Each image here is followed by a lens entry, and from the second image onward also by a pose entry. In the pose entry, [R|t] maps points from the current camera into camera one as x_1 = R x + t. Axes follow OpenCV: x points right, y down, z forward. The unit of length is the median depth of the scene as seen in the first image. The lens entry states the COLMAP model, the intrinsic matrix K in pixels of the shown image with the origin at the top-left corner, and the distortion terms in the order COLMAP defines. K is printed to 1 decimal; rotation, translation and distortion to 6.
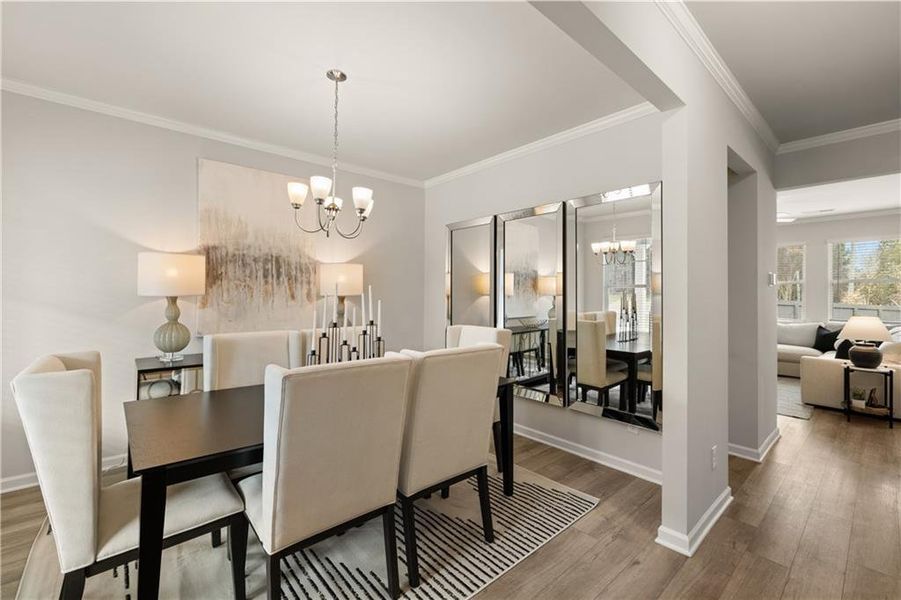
lens RADIAL K [[379.5, 0, 452.4], [0, 379.5, 293.5], [0, 0, 1]] dist [-0.001240, -0.000664]
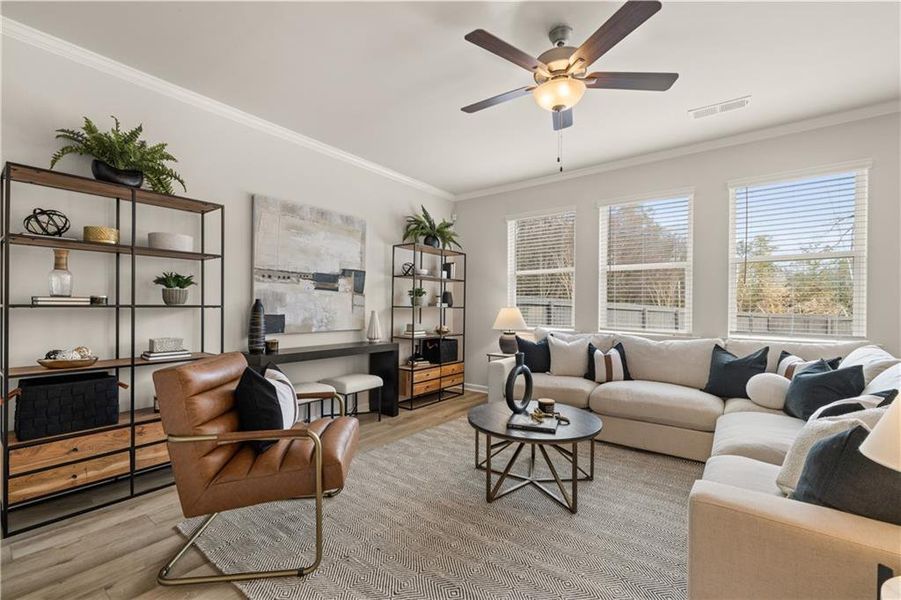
lens RADIAL K [[379.5, 0, 449.2], [0, 379.5, 307.2], [0, 0, 1]] dist [-0.001240, -0.000664]
pose [[0.981088, 0.003240, 0.193535, 0.351776], [-0.005444, 0.999926, 0.010855, 0.021242], [-0.193486, -0.011703, 0.981033, 0.385646]]
